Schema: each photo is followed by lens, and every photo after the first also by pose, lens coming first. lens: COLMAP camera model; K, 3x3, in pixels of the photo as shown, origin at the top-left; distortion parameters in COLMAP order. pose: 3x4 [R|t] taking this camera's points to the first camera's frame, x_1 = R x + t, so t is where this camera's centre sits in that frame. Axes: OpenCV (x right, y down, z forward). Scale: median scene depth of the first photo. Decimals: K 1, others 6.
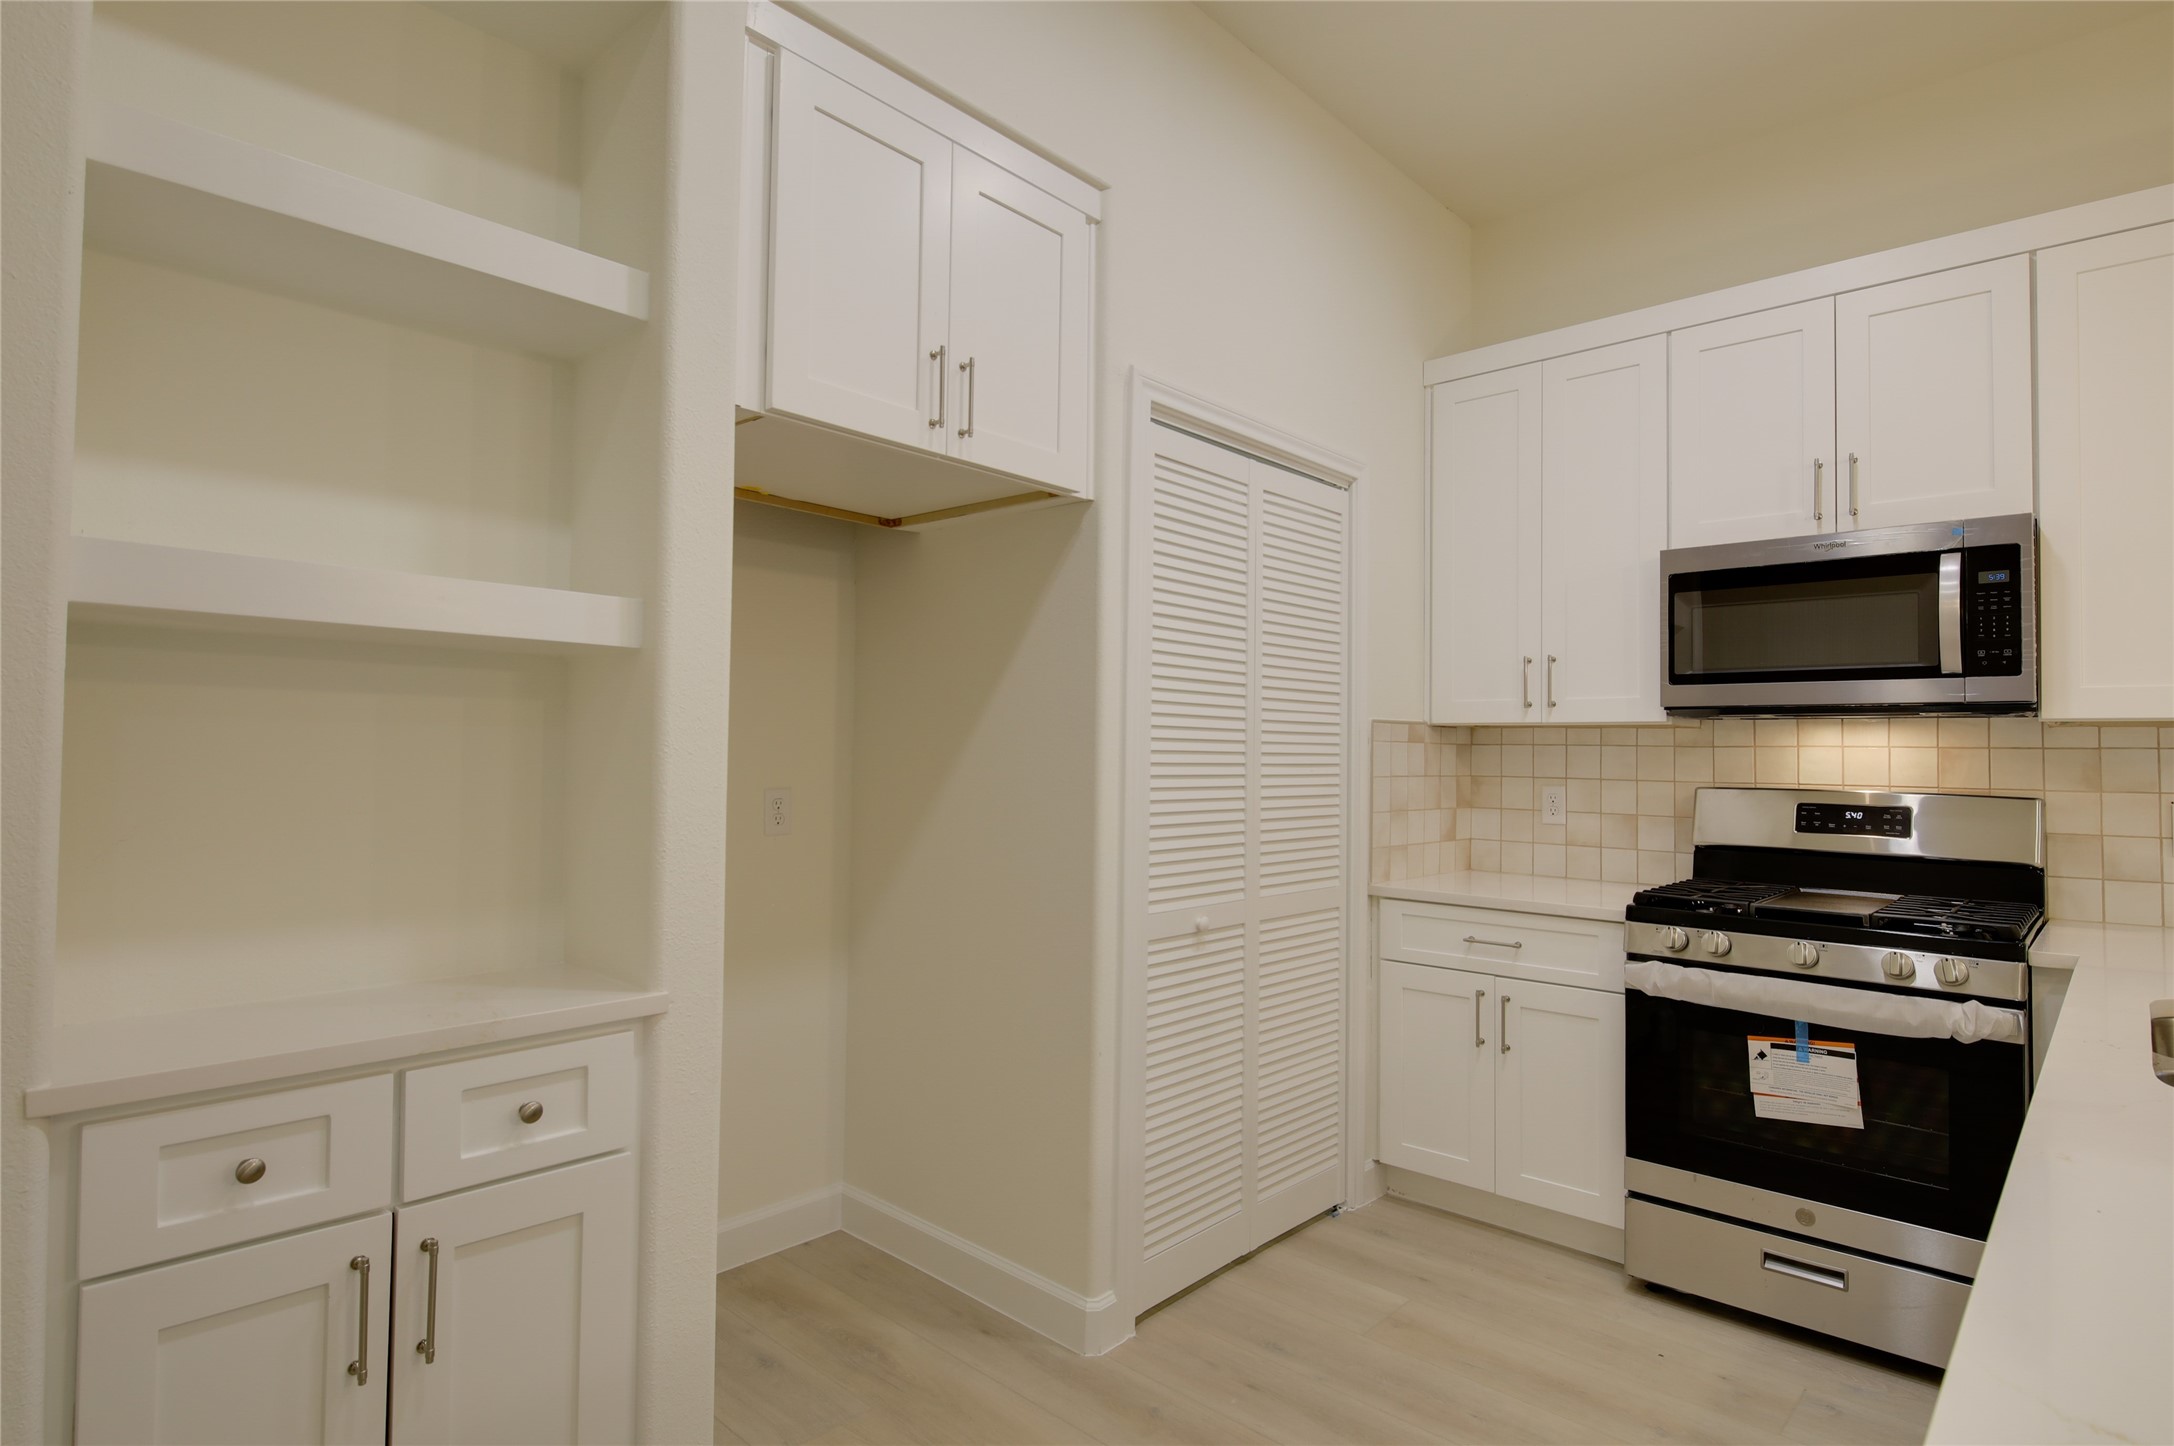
lens RADIAL K [[1132.4, 0, 1100.1], [0, 1132.4, 718.7], [0, 0, 1]] dist [0.009705, -0.007319]
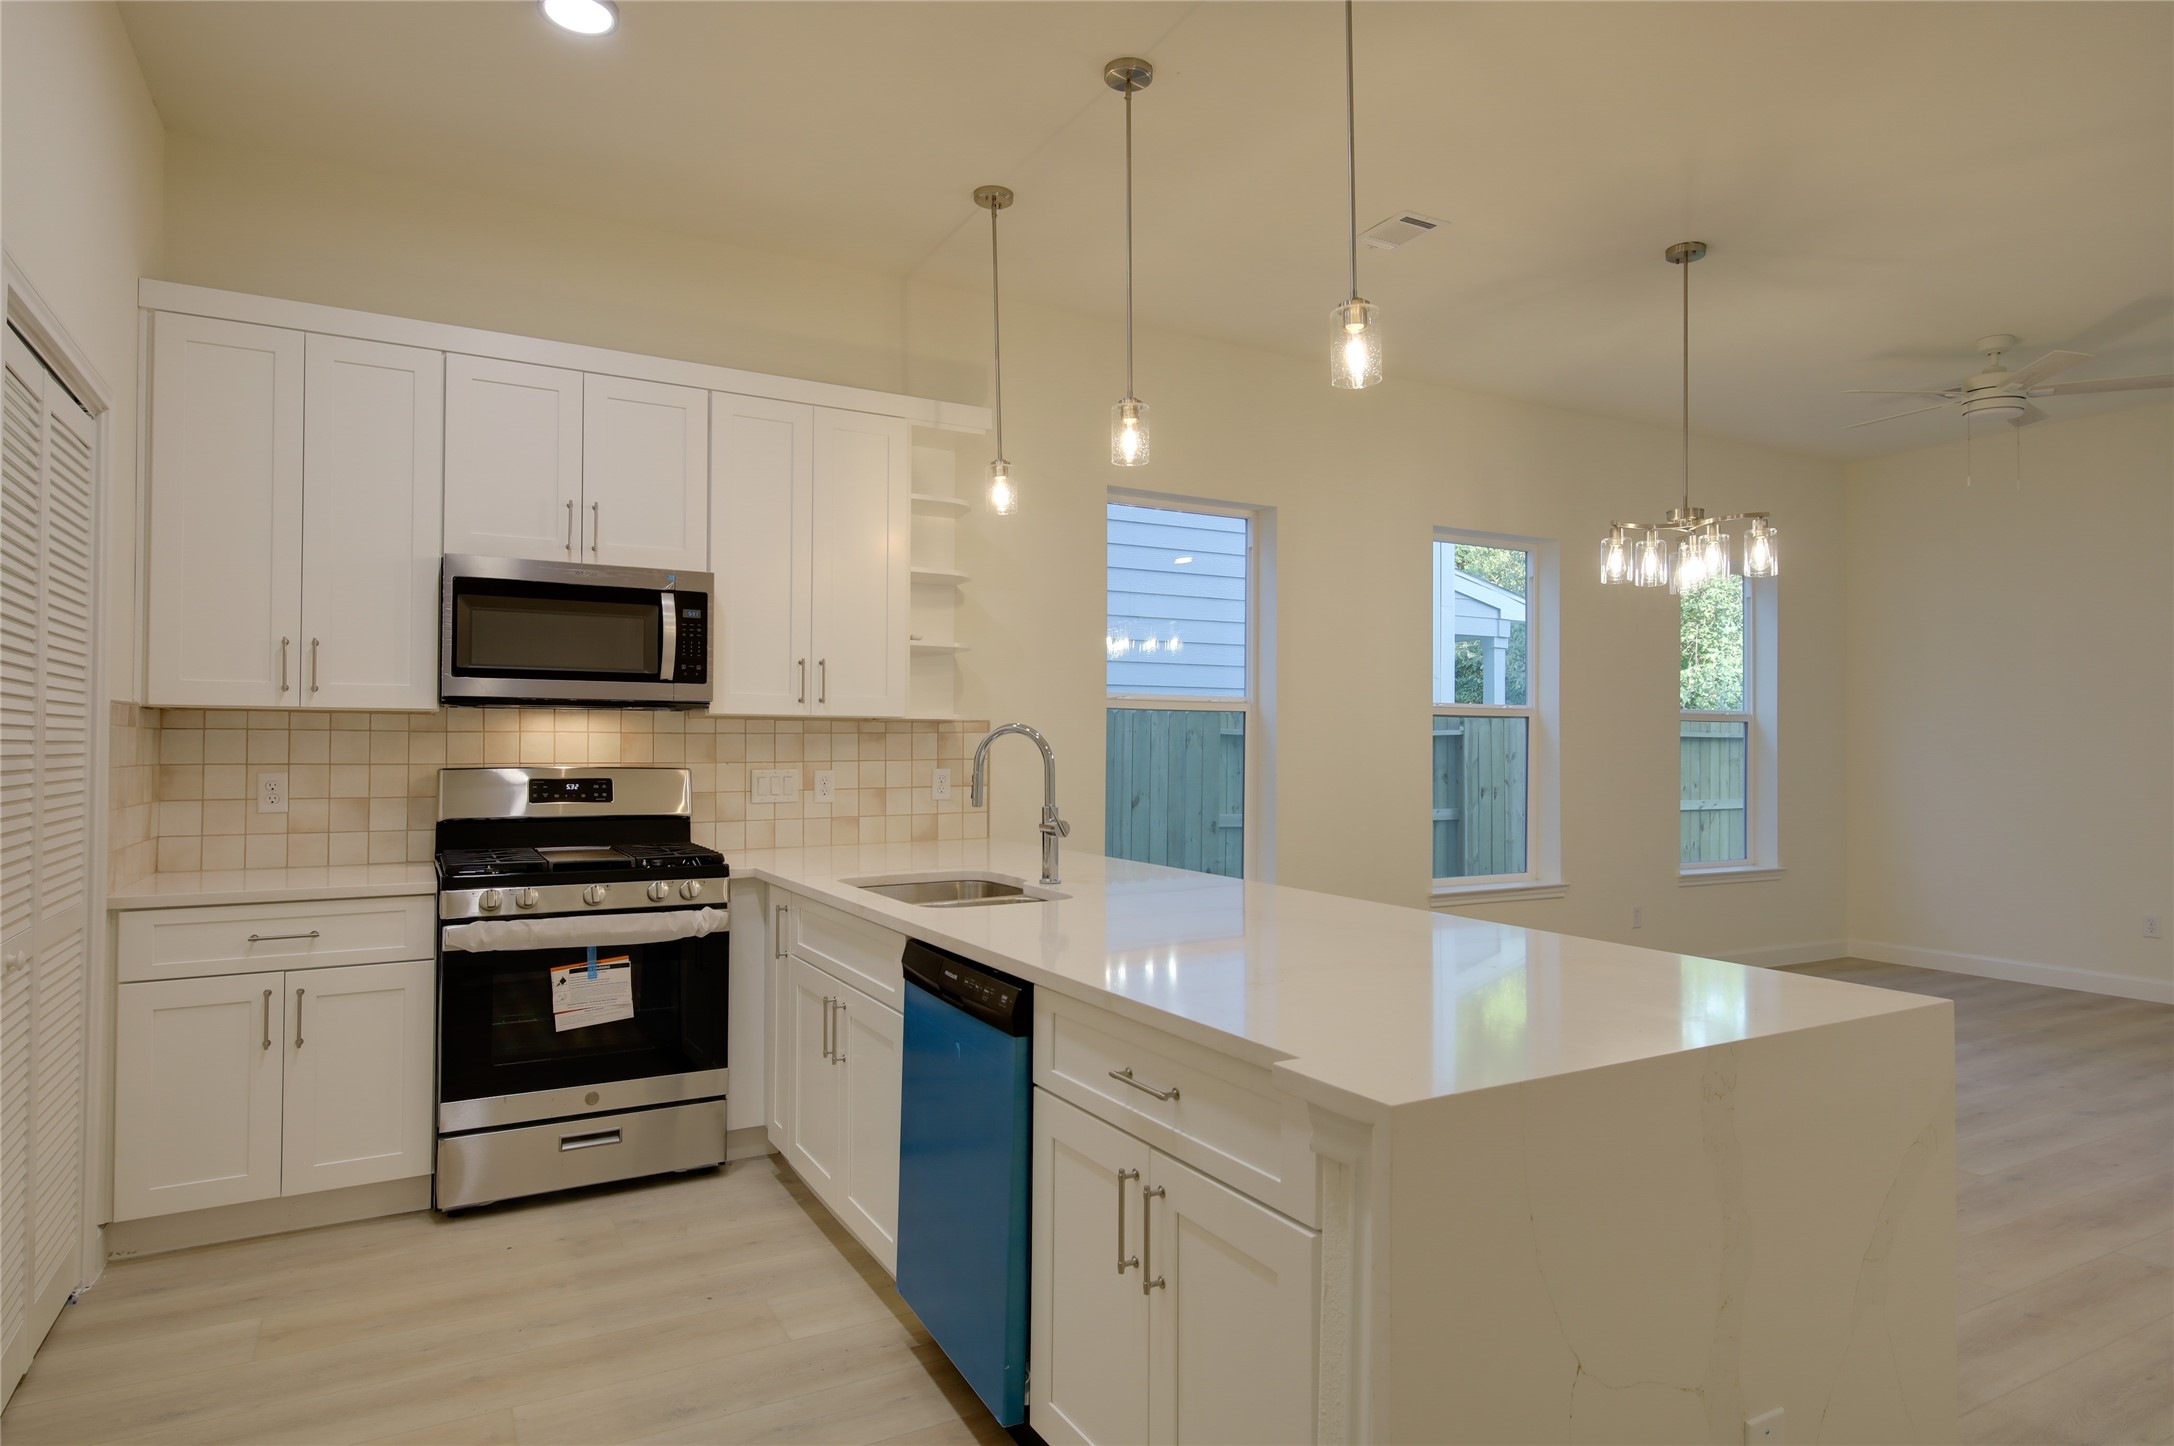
lens RADIAL K [[1225.1, 0, 1099.5], [0, 1225.1, 719.5], [0, 0, 1]] dist [0.018824, -0.008347]
pose [[0.312190, 0.008730, 0.949980, -0.477589], [-0.027387, 0.999625, -0.000186, -0.005308], [-0.949625, -0.025959, 0.312312, 0.027074]]
